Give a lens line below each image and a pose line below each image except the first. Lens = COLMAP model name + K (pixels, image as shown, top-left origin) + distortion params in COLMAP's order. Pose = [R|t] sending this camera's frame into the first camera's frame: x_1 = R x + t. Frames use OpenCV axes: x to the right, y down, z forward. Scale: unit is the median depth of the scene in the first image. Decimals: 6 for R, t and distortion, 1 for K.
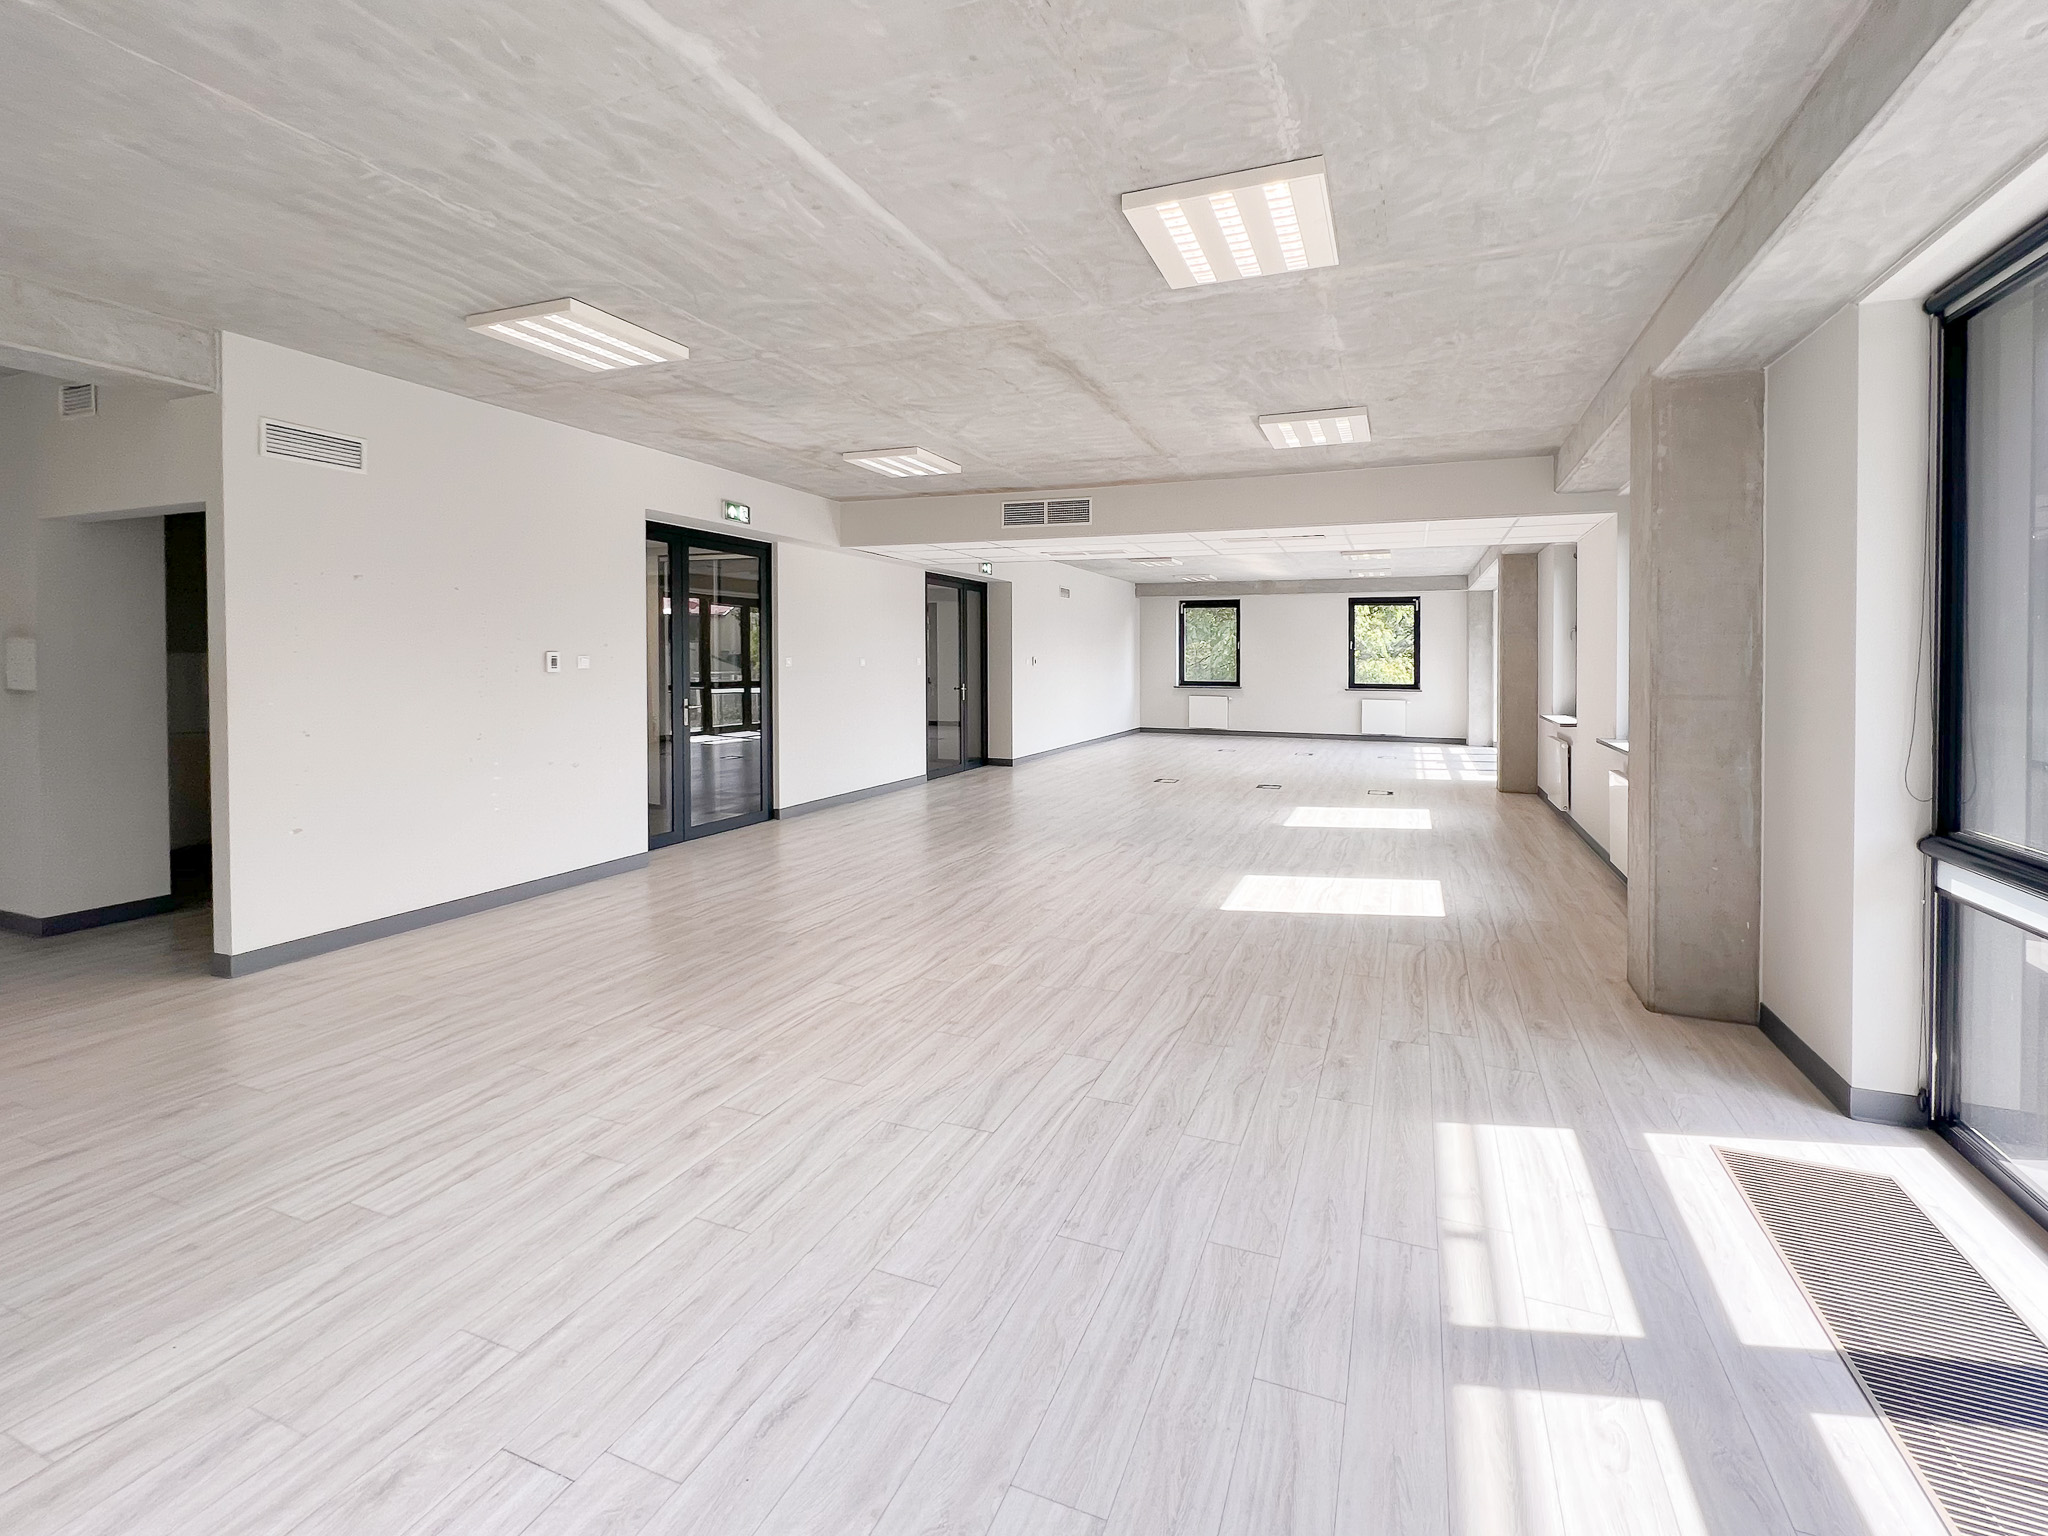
lens RADIAL K [[880.5, 0, 1024.0], [0, 880.5, 768.0], [0, 0, 1]] dist [0.000851, 0.000157]
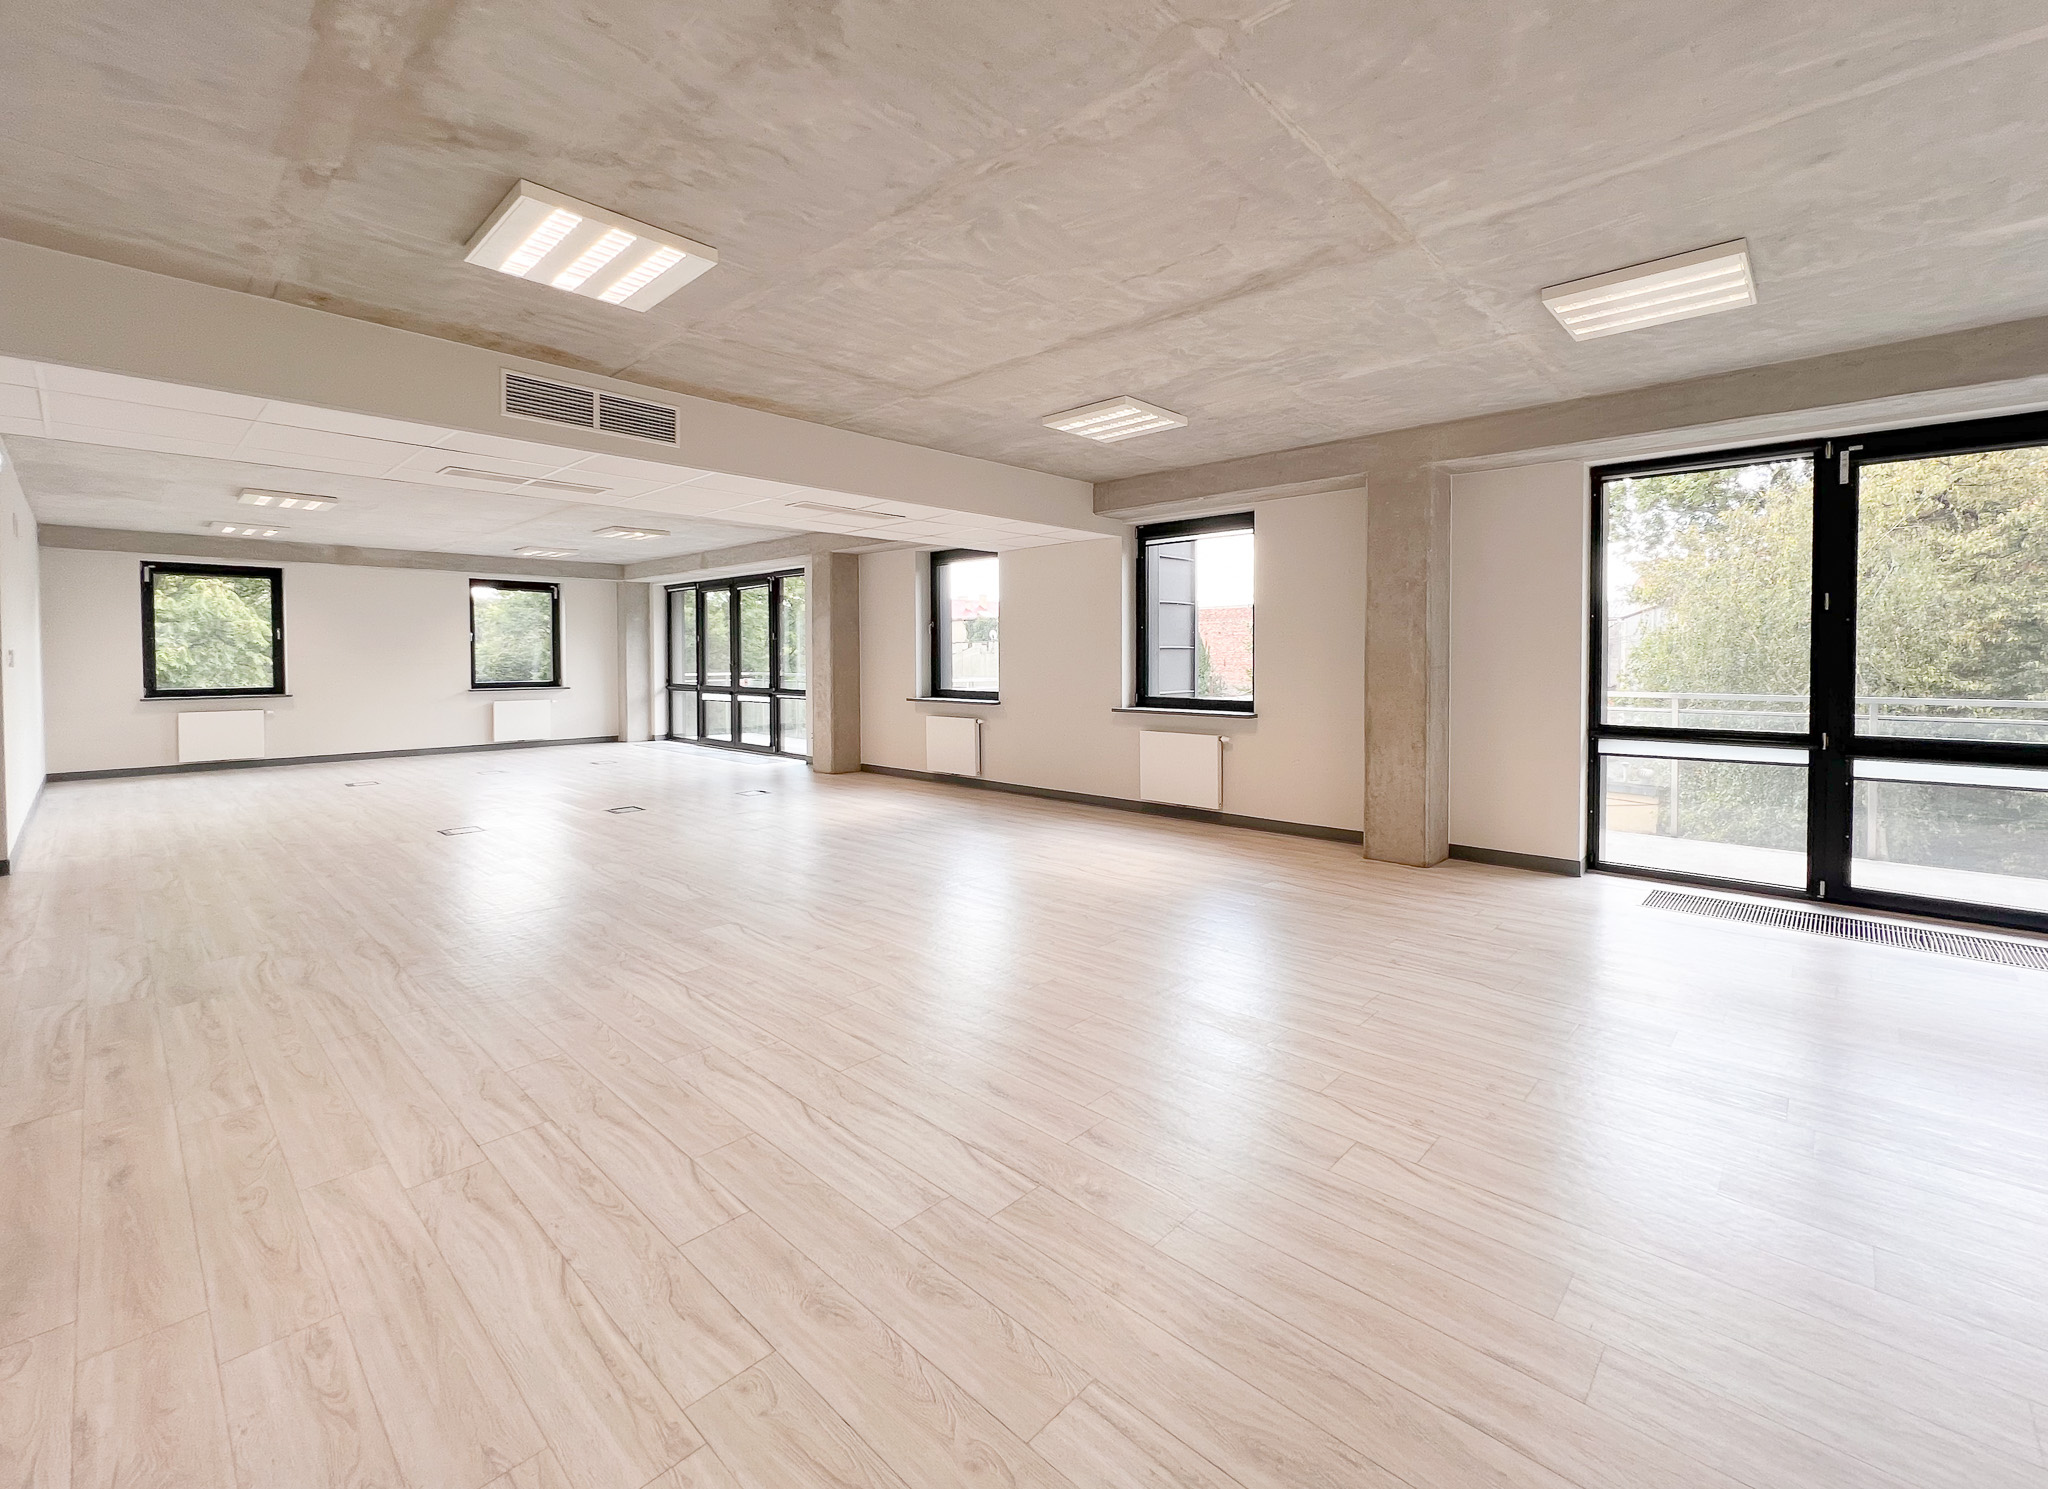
lens RADIAL K [[861.8, 0, 1024.0], [0, 861.8, 744.5], [0, 0, 1]] dist [-0.001681, -0.000089]
pose [[0.340074, -0.102699, 0.934774, -0.225584], [0.121312, 0.990504, 0.064688, -0.030896], [-0.932541, 0.091401, 0.349303, 0.263470]]
